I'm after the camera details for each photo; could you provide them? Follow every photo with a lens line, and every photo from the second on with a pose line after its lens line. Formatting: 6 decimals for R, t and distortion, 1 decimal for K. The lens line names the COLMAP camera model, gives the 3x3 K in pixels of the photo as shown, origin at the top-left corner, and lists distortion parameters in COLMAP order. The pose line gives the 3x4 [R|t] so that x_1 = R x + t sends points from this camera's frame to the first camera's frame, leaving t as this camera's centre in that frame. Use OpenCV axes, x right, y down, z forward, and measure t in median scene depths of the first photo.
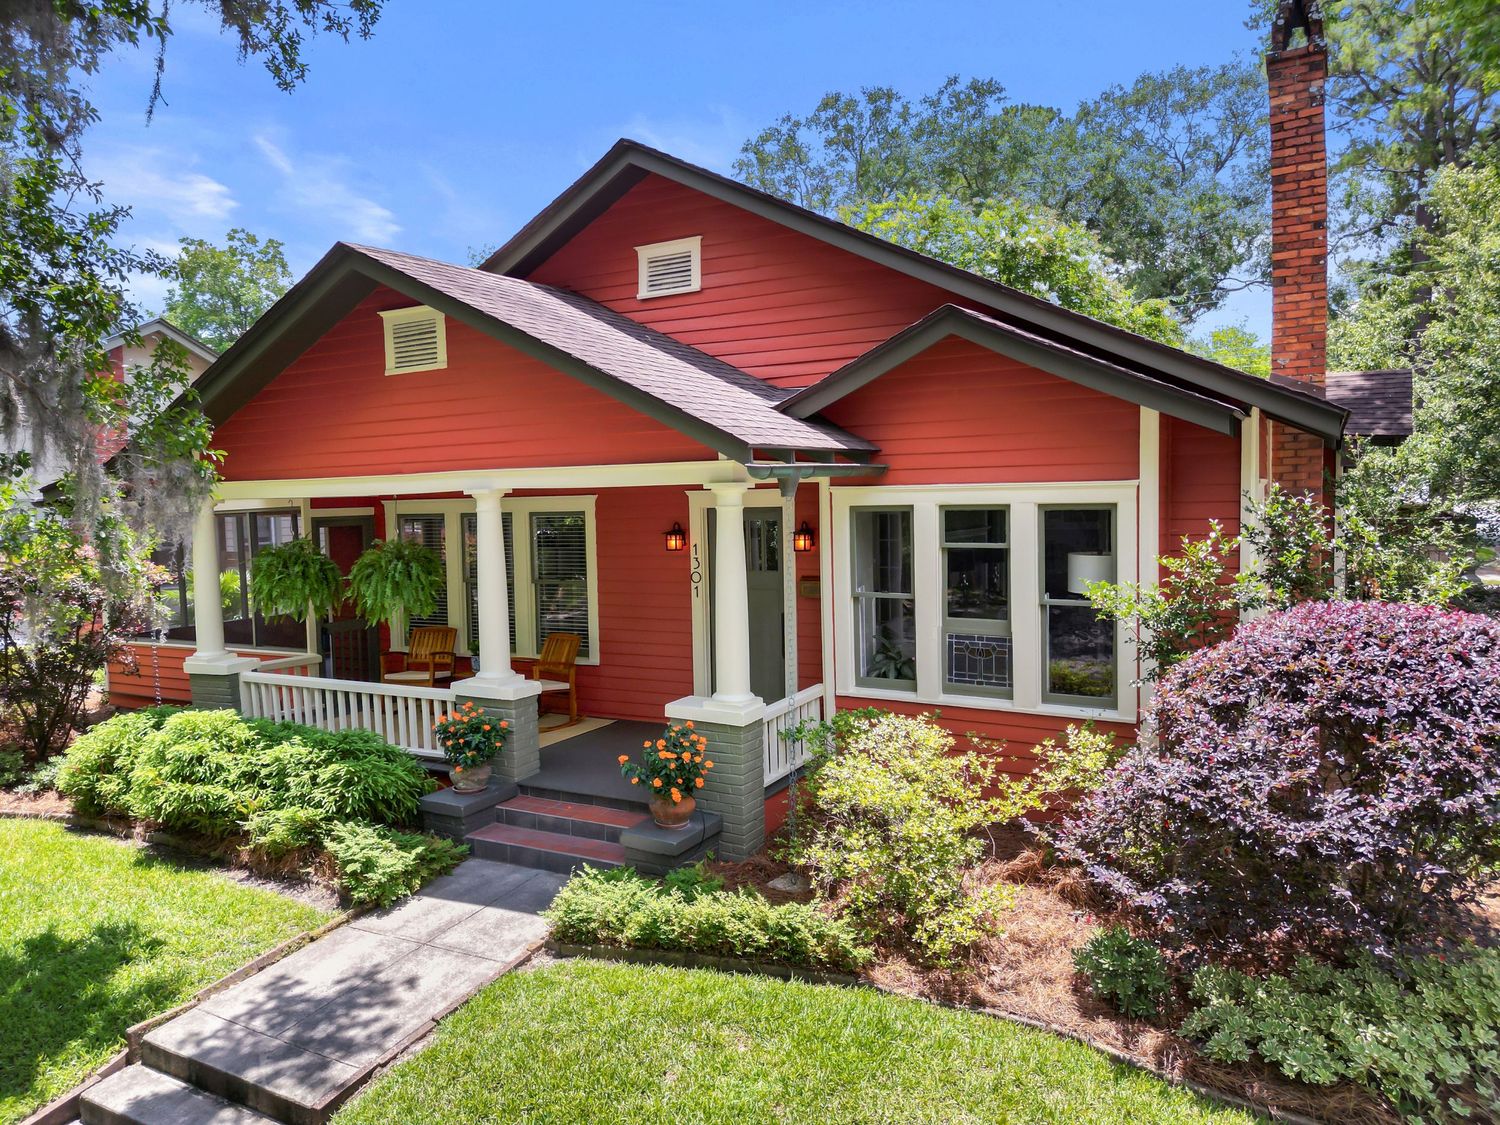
lens RADIAL K [[1039.8, 0, 750.0], [0, 1039.8, 562.5], [0, 0, 1]] dist [0.043308, -0.034250]
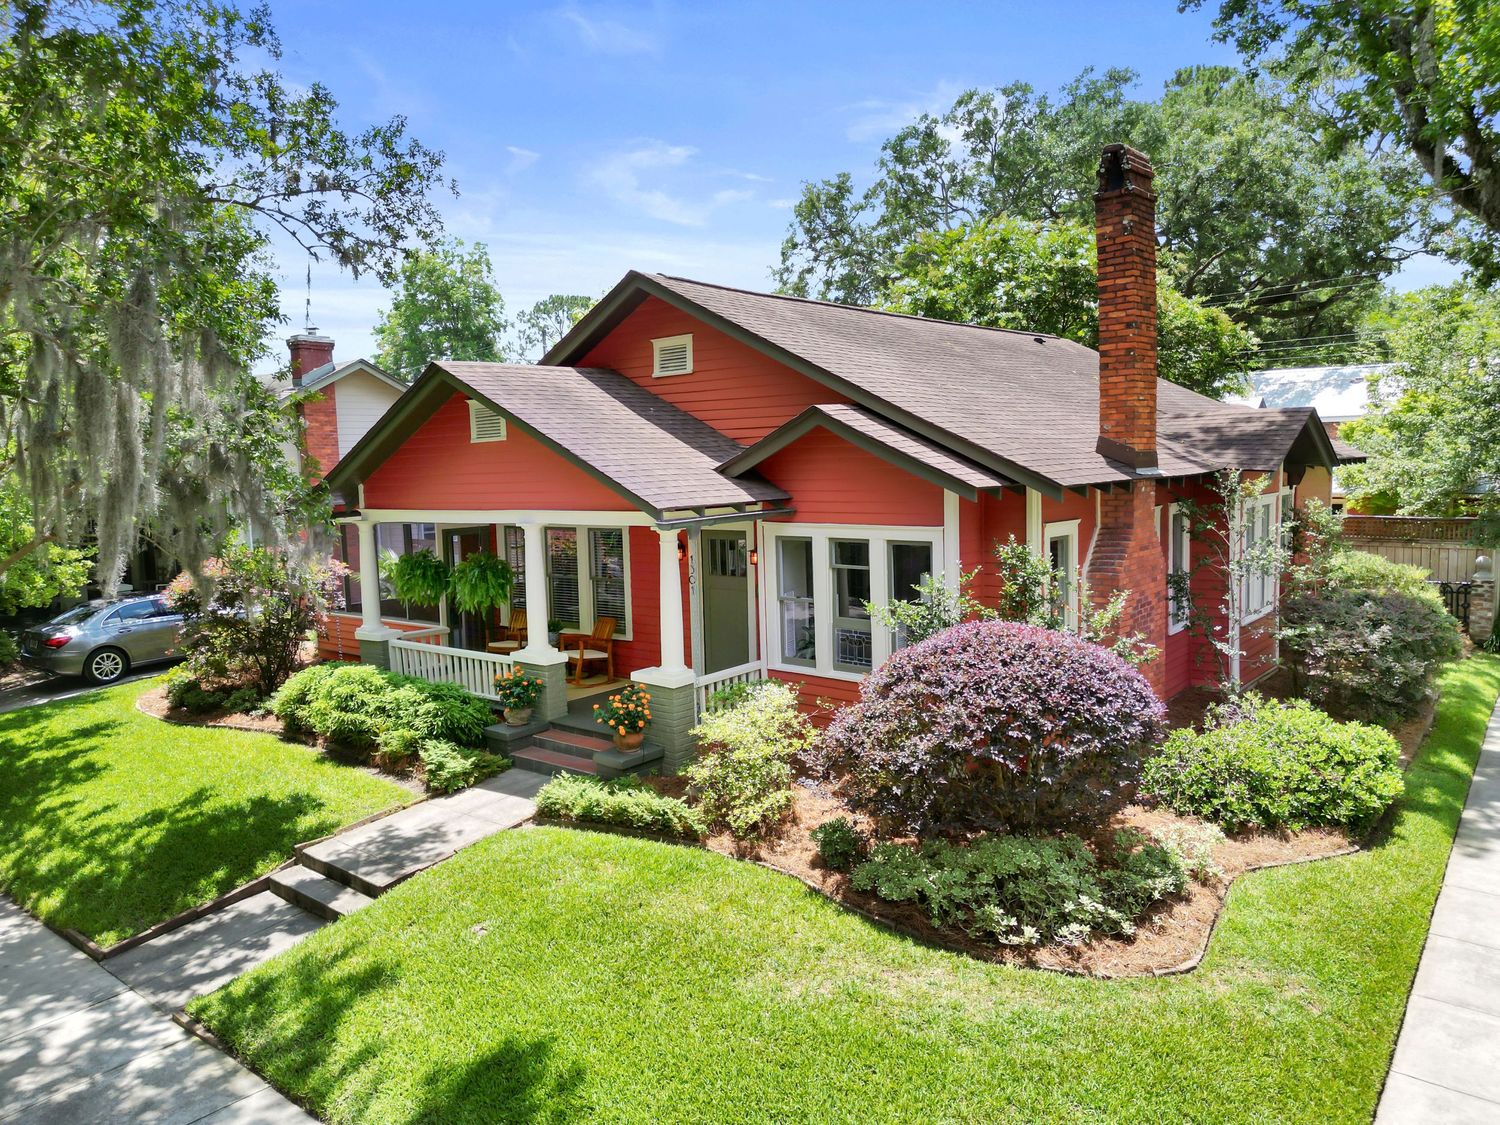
lens RADIAL K [[1023.7, 0, 750.0], [0, 1023.7, 562.5], [0, 0, 1]] dist [0.083735, -0.158309]
pose [[0.983225, 0.012891, -0.181942, 0.346852], [-0.006606, 0.999362, 0.035106, -0.073263], [0.182278, -0.033315, 0.982682, -0.410106]]
